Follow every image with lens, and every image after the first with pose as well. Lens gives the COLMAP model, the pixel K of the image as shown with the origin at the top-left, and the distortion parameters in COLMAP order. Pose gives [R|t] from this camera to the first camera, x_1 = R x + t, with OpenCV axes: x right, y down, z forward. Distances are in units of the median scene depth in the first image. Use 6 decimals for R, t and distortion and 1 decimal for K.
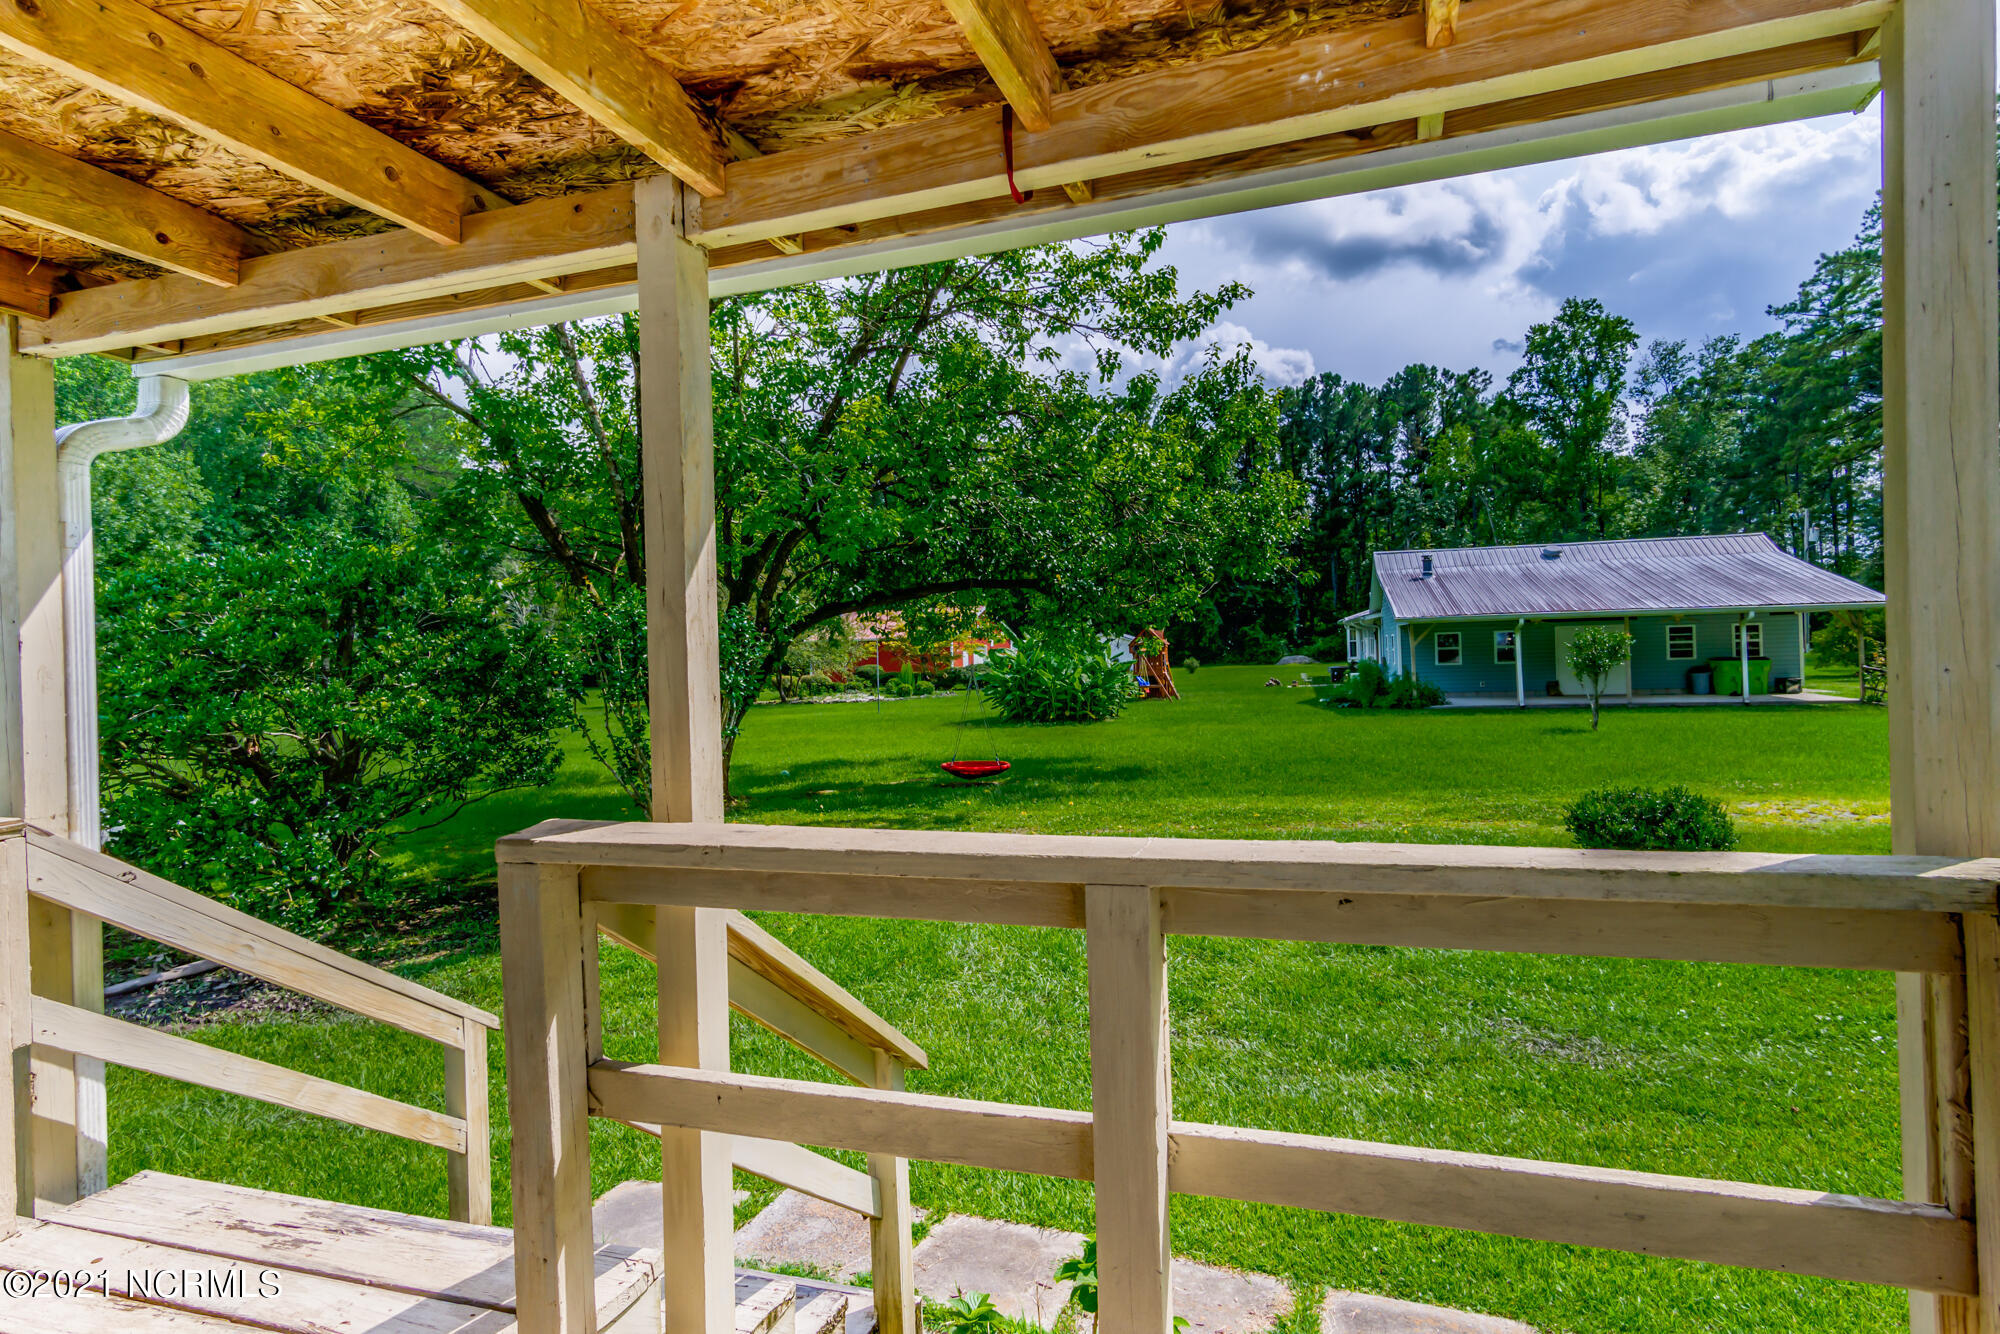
lens RADIAL K [[1097.9, 0, 1003.2], [0, 1097.9, 664.7], [0, 0, 1]] dist [0.006357, 0.003873]
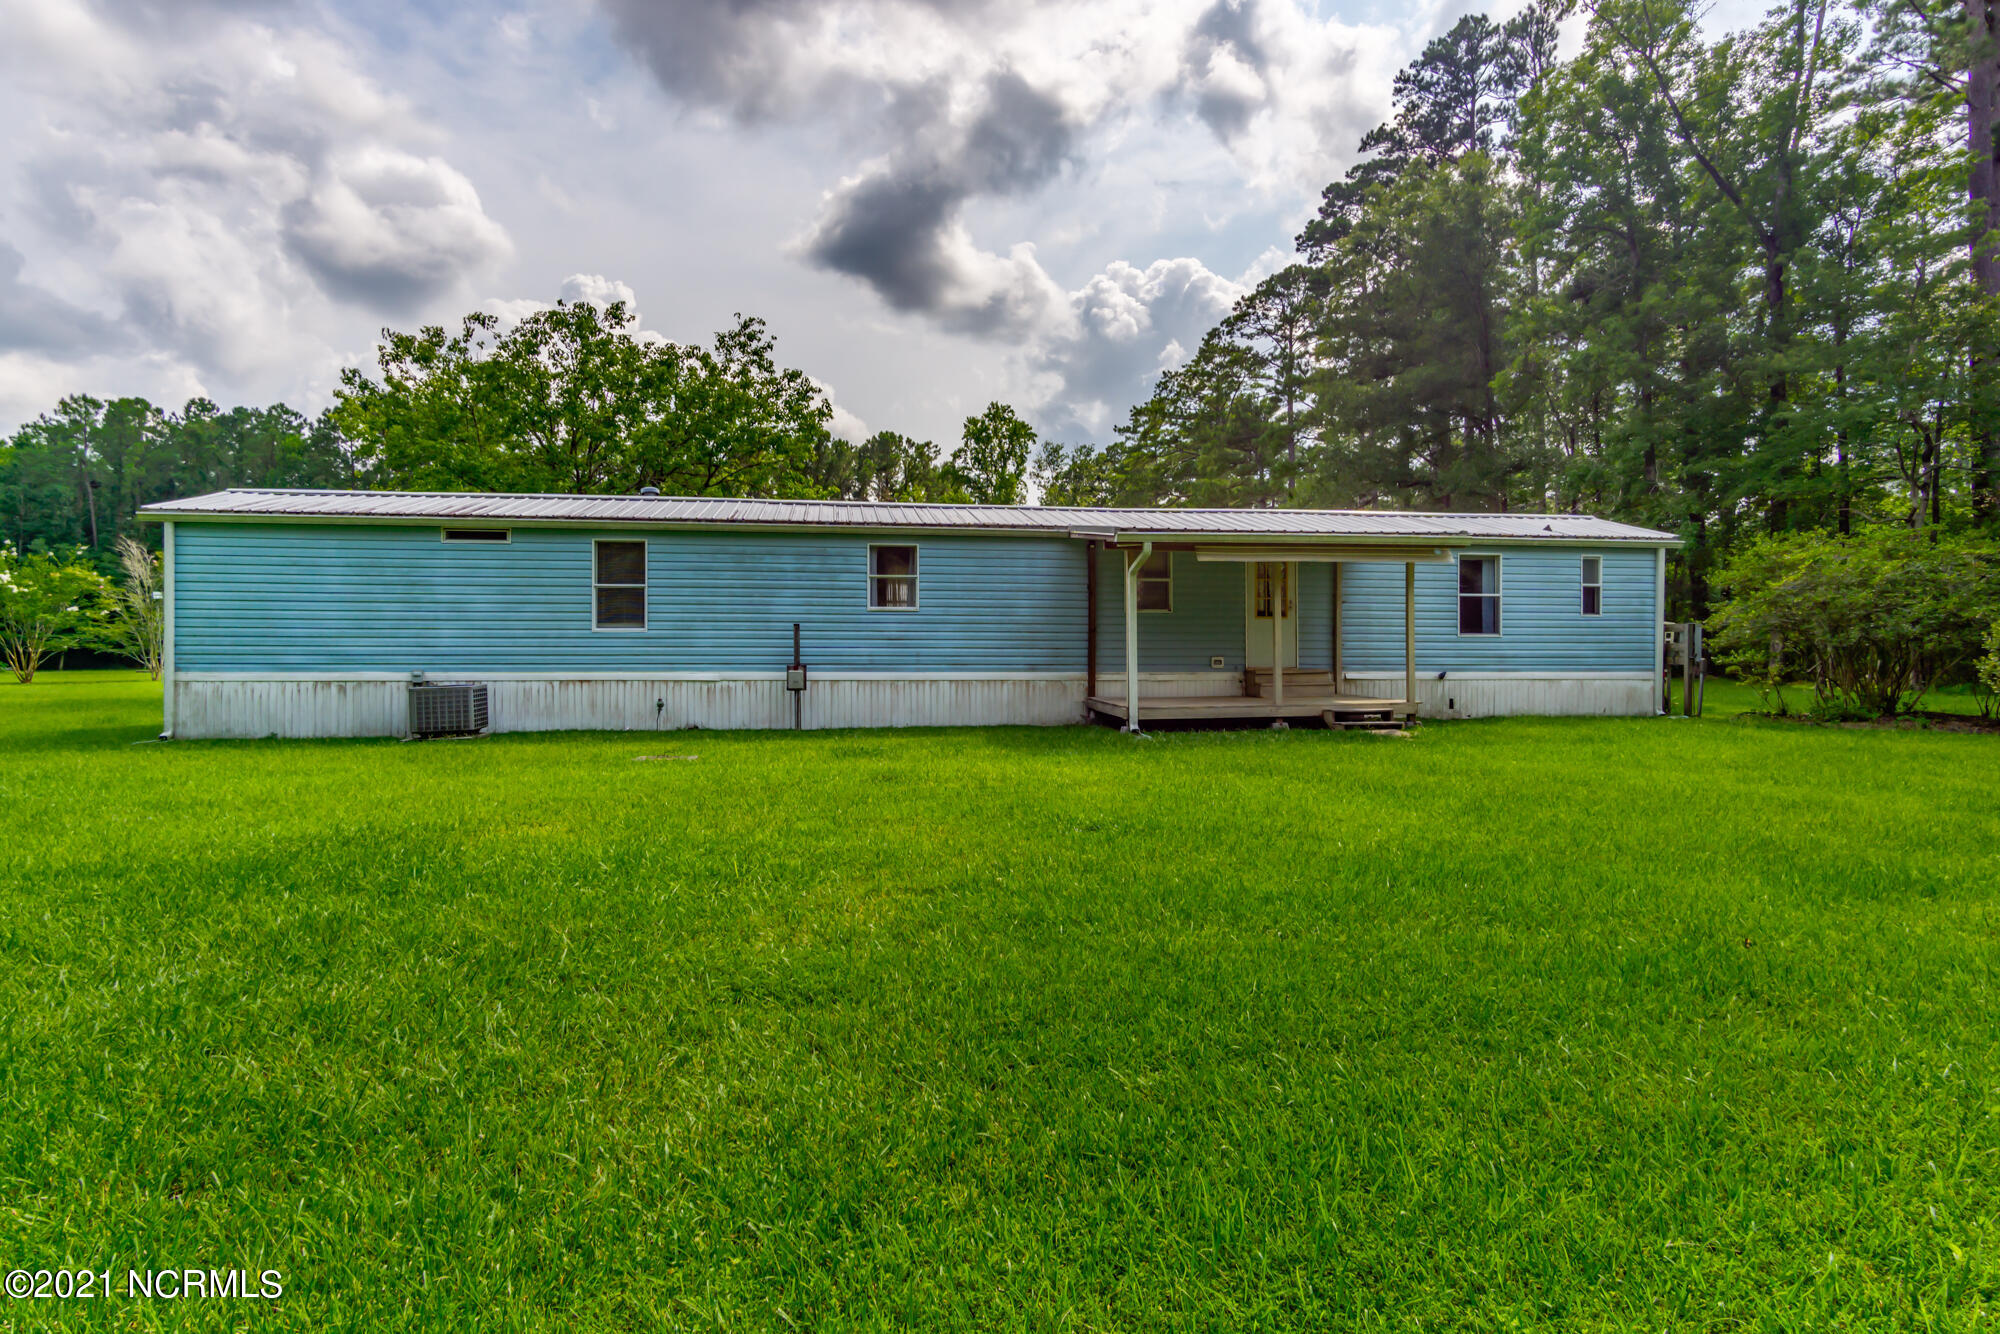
lens RADIAL K [[1097.9, 0, 1001.0], [0, 1097.9, 662.3], [0, 0, 1]] dist [0.006357, 0.003873]
pose [[0.892254, 0.028028, 0.450664, -0.084274], [-0.027042, 0.999597, -0.008629, 0.003705], [-0.450724, -0.004488, 0.892652, -0.226400]]
